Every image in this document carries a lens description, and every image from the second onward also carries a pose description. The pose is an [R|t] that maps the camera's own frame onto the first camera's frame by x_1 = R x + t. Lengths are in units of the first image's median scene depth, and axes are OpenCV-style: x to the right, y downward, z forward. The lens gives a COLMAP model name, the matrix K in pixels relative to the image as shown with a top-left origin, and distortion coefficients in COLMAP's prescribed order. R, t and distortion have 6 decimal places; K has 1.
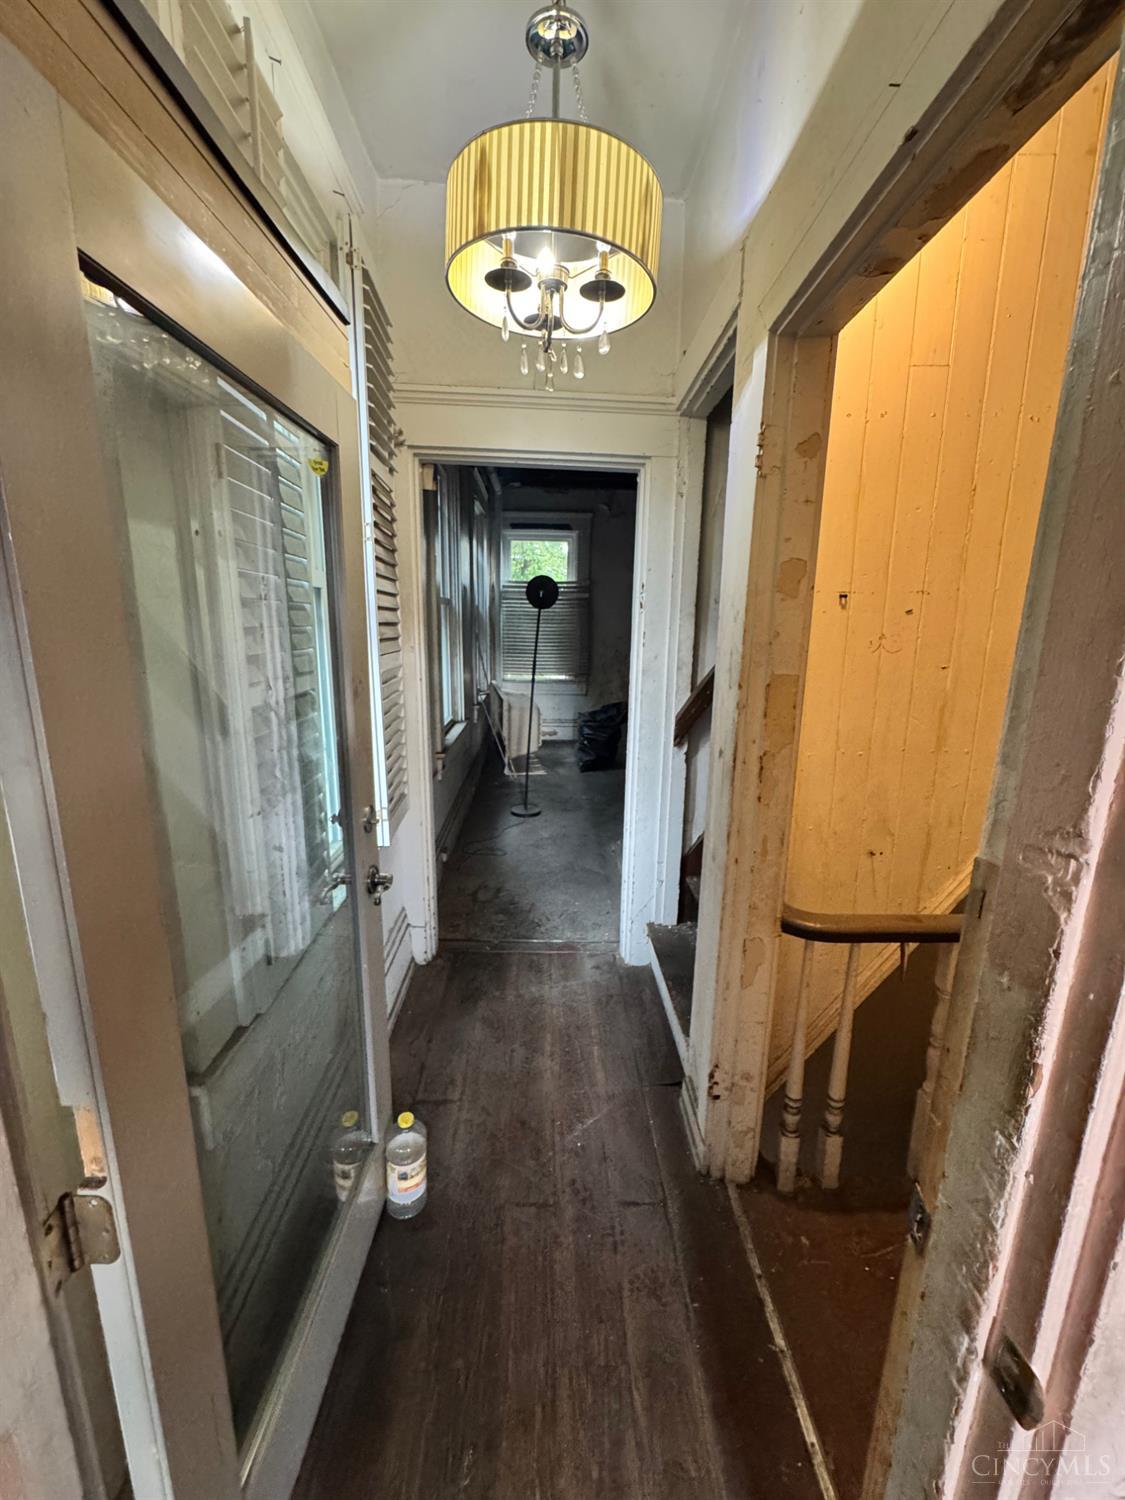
lens RADIAL K [[594.0, 0, 562.5], [0, 594.0, 750.0], [0, 0, 1]] dist [-0.000502, -0.000035]
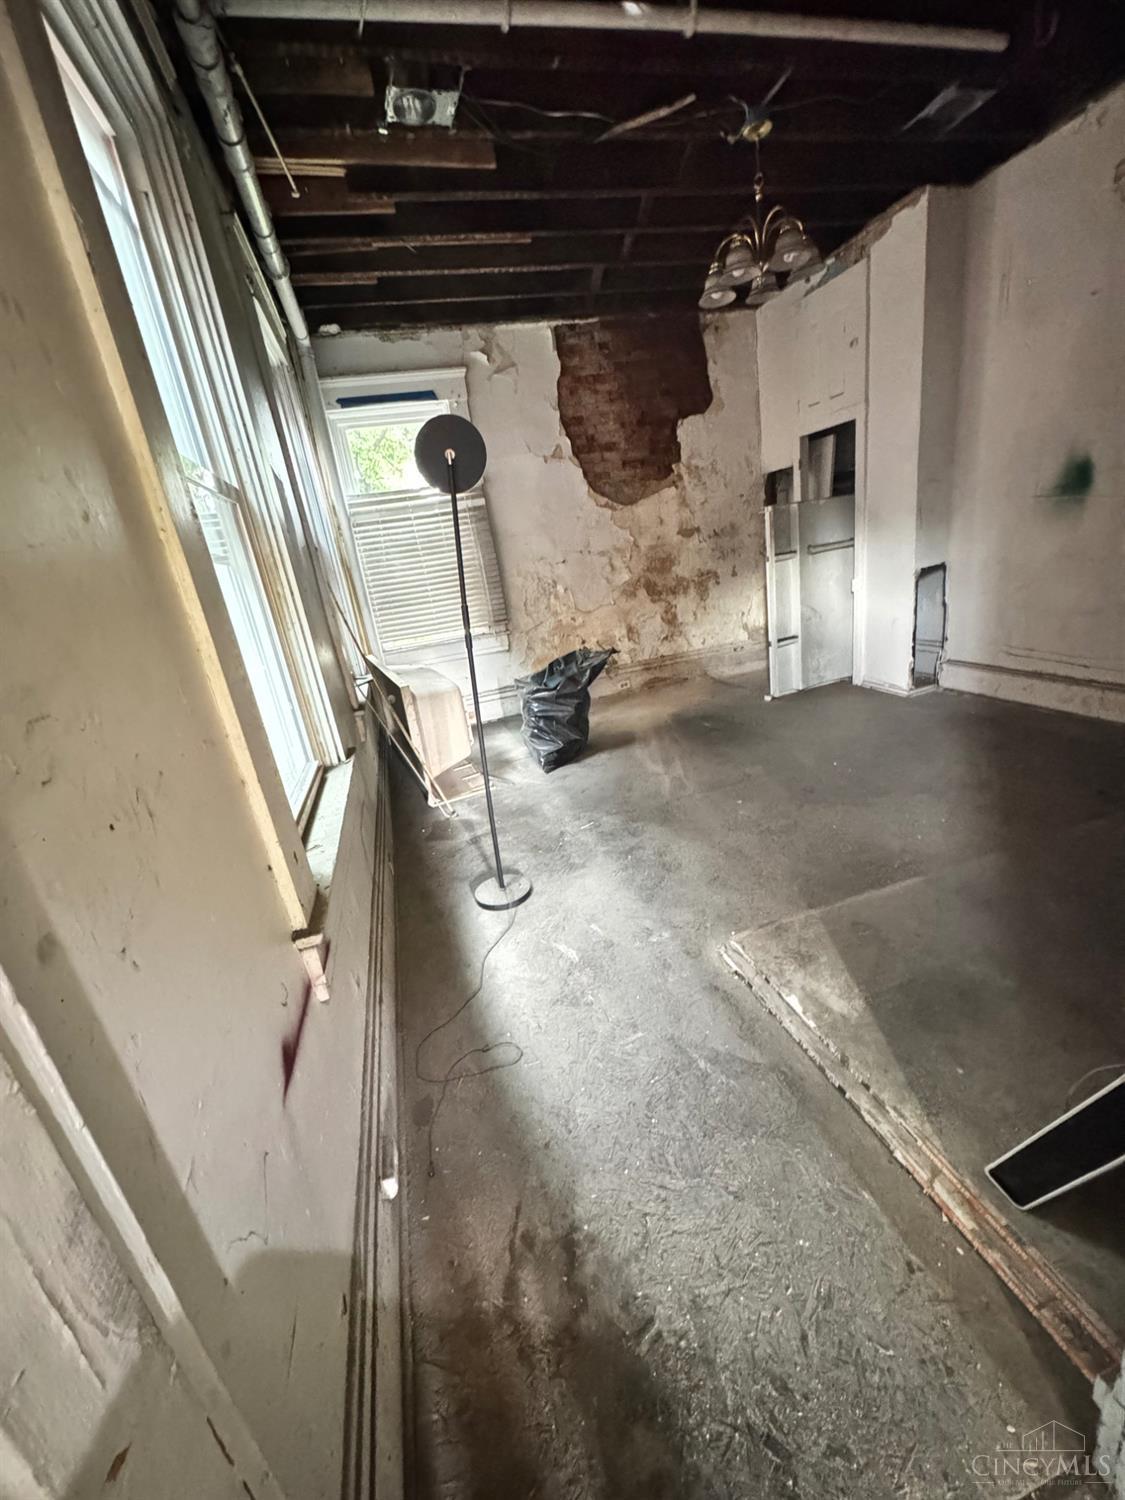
lens RADIAL K [[594.0, 0, 562.5], [0, 594.0, 750.0], [0, 0, 1]] dist [-0.000502, -0.000035]
pose [[0.959285, -0.221508, 0.175232, -0.061142], [0.204884, 0.972799, 0.108093, -0.053439], [-0.194409, -0.067790, 0.978575, 0.382062]]
